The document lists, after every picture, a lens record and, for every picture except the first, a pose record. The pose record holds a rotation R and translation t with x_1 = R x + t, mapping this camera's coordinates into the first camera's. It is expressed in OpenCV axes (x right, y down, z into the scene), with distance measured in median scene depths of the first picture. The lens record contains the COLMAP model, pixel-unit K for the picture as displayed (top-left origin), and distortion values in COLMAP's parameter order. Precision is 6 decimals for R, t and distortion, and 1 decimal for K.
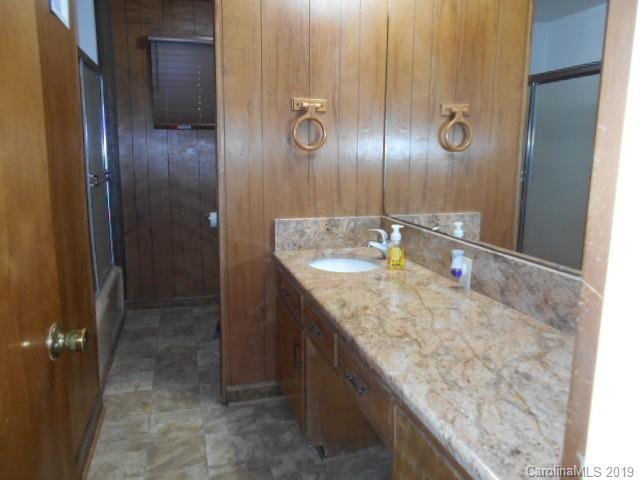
lens RADIAL K [[501.0, 0, 319.6], [0, 501.0, 240.0], [0, 0, 1]] dist [-0.049125, 0.054522]
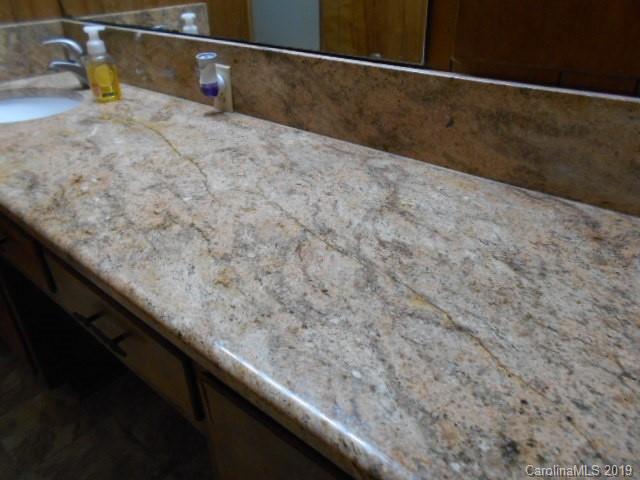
lens RADIAL K [[501.0, 0, 316.9], [0, 501.0, 236.5], [0, 0, 1]] dist [-0.049125, 0.054522]
pose [[0.839035, -0.285528, 0.463134, 0.045104], [0.114078, 0.924631, 0.363378, 0.025749], [-0.531983, -0.252053, 0.808371, 0.432928]]
